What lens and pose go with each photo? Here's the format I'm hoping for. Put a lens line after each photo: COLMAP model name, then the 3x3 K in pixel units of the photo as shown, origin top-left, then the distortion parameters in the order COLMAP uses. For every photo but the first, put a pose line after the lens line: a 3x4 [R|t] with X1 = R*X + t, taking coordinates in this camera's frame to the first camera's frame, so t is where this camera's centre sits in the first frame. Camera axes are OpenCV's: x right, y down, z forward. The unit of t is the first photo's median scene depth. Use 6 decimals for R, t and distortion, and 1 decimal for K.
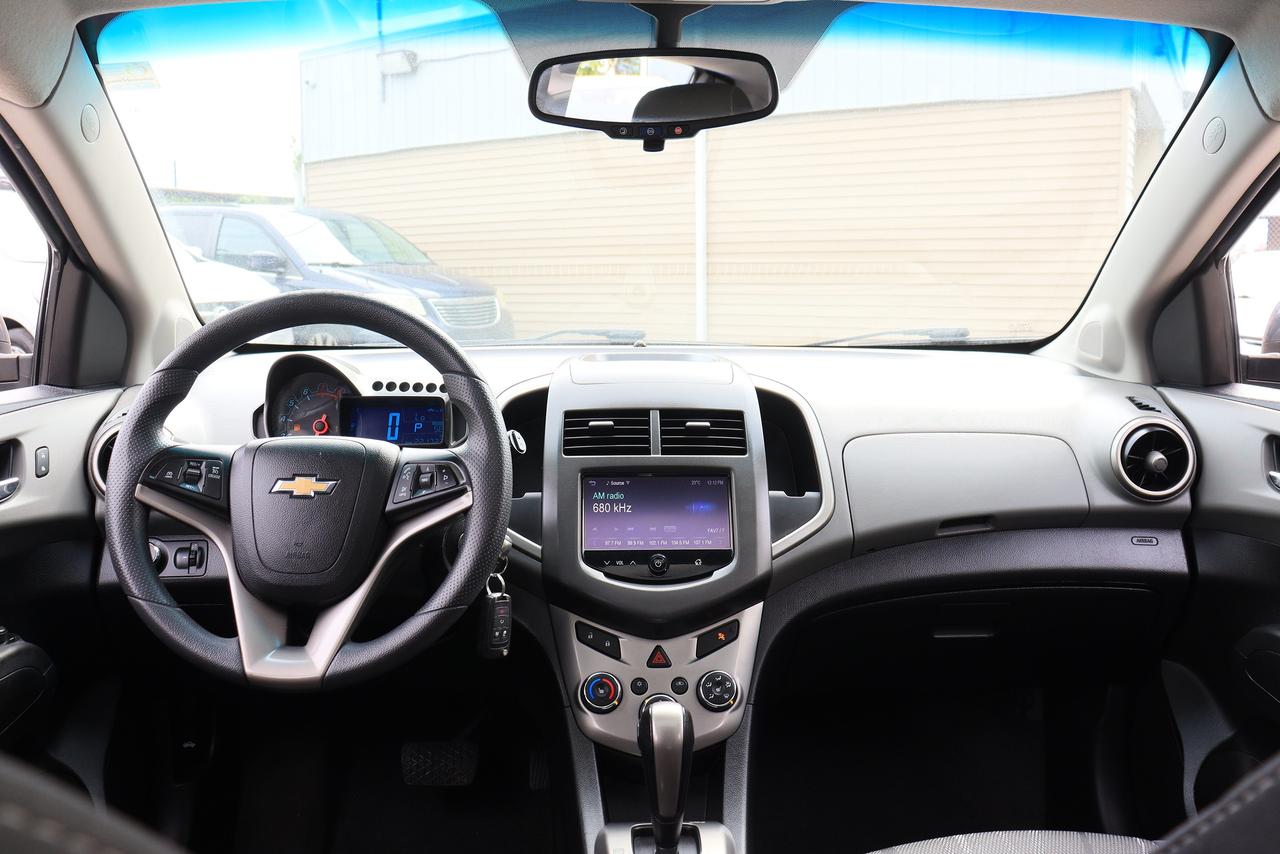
lens RADIAL K [[1073.5, 0, 645.0], [0, 1073.5, 433.6], [0, 0, 1]] dist [-0.146851, 0.091575]
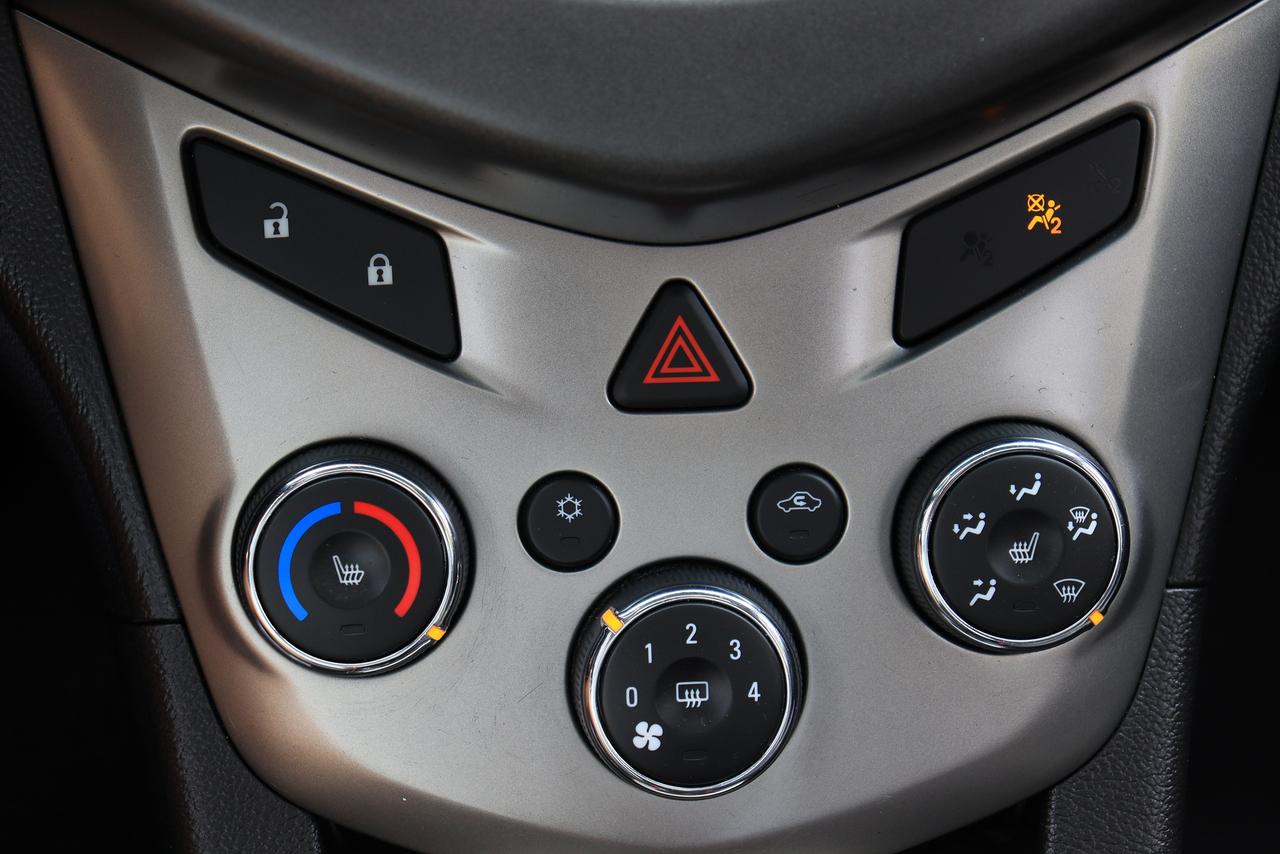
lens RADIAL K [[2782.1, 0, 646.0], [0, 2782.1, 431.4], [0, 0, 1]] dist [0.286104, 0.000000]
pose [[0.999572, -0.009160, 0.027793, -0.005115], [-0.005694, 0.870713, 0.491758, -0.000537], [-0.028705, -0.491706, 0.870288, 0.600944]]
